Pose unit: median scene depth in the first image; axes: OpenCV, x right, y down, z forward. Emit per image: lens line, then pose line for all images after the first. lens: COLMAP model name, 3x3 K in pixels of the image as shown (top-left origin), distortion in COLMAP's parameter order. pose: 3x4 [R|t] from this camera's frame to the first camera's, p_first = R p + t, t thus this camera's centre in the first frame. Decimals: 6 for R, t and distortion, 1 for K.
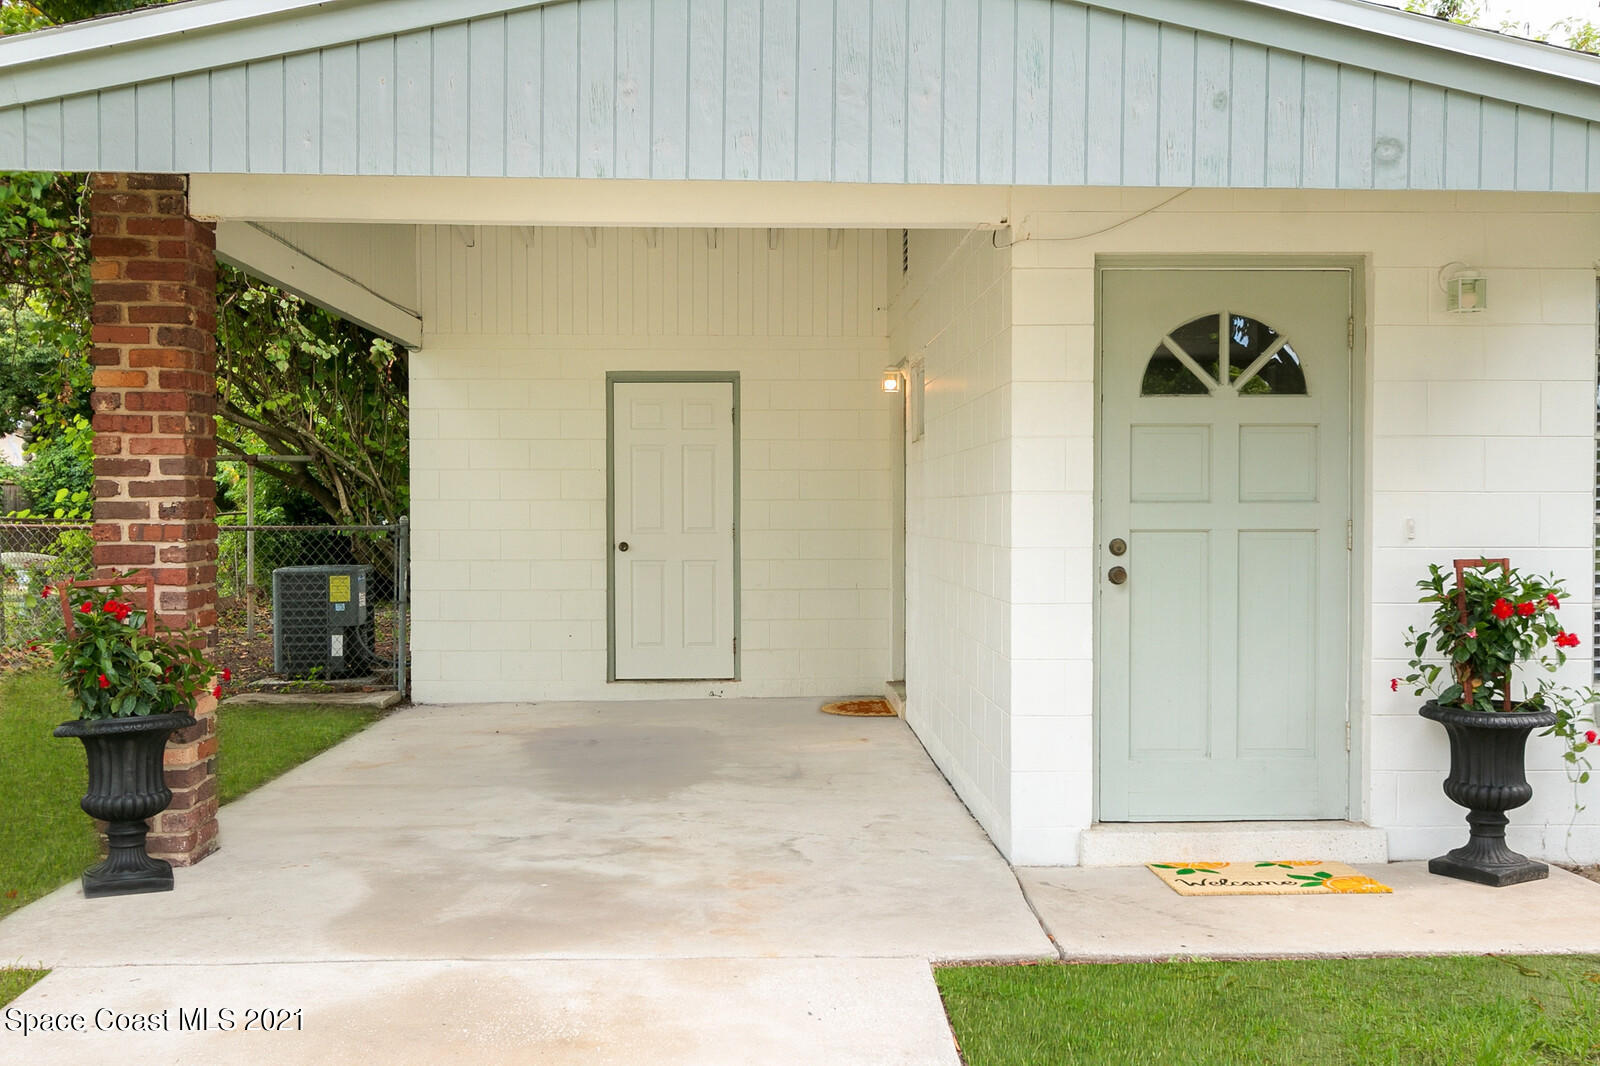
lens RADIAL K [[1611.5, 0, 800.0], [0, 1611.5, 533.0], [0, 0, 1]] dist [-0.000498, -0.001382]
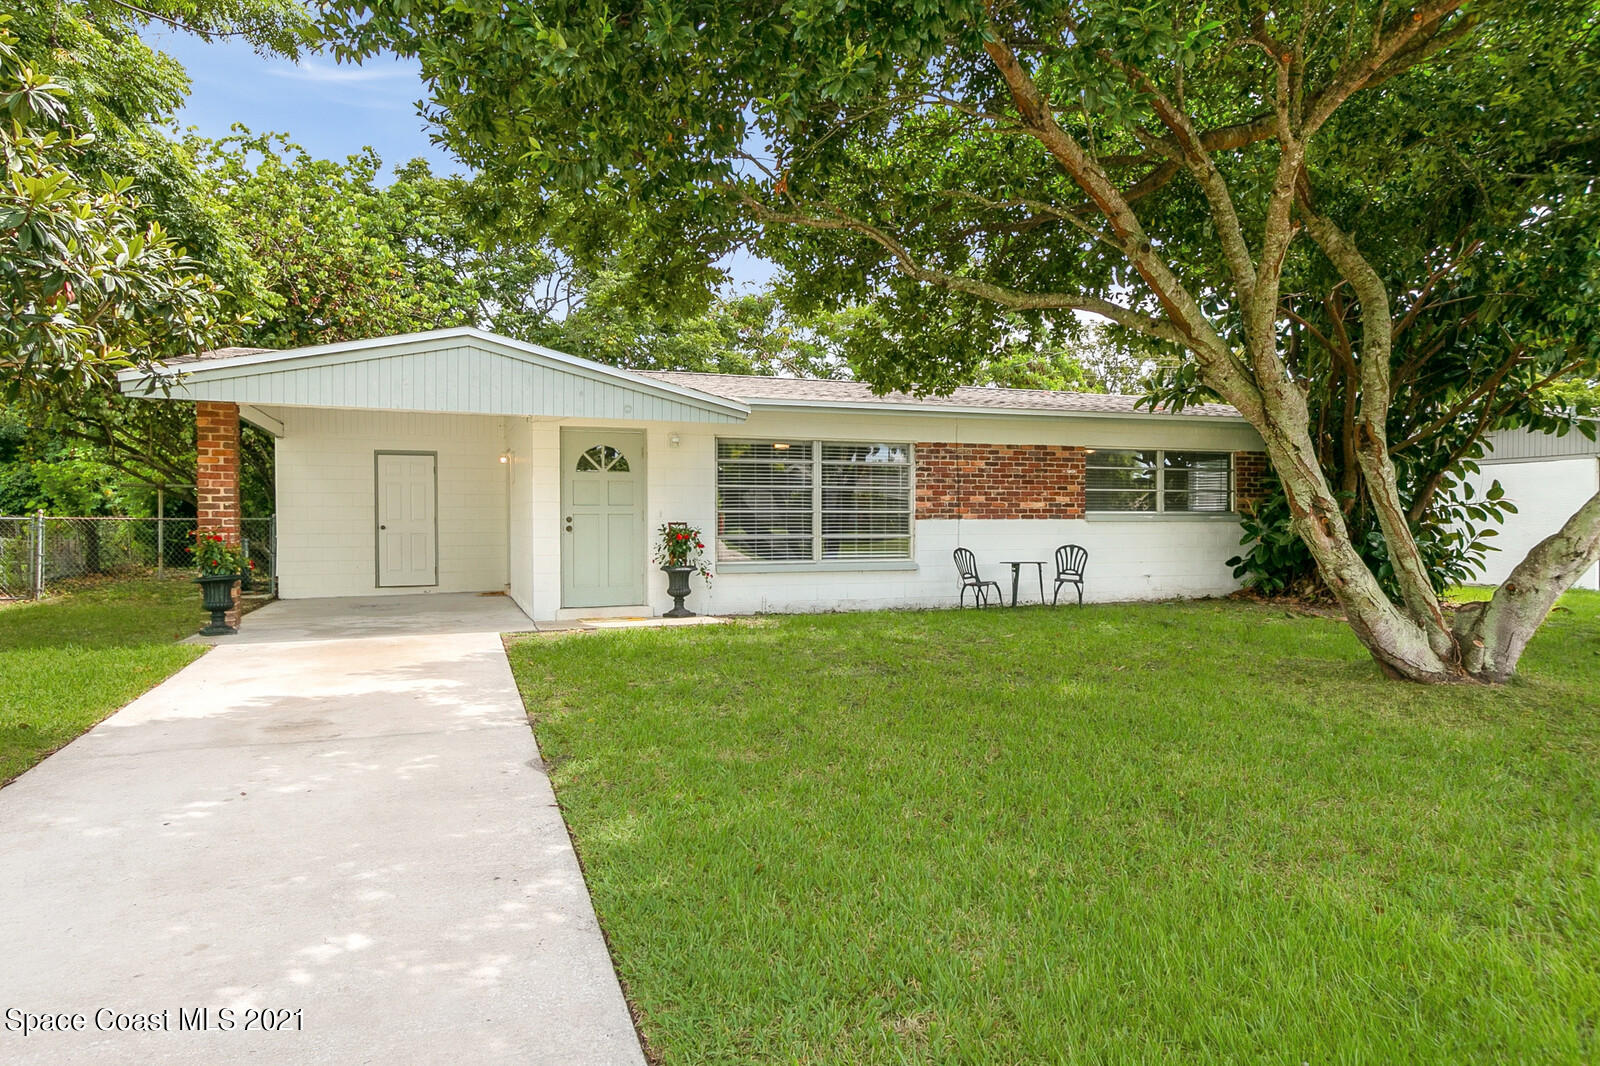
lens RADIAL K [[979.2, 0, 800.0], [0, 979.2, 533.0], [0, 0, 1]] dist [0.001377, 0.000155]
pose [[0.948726, -0.004868, 0.316061, 0.022465], [0.005323, 0.999986, -0.000577, 0.039807], [-0.316054, 0.002230, 0.948739, -0.971797]]
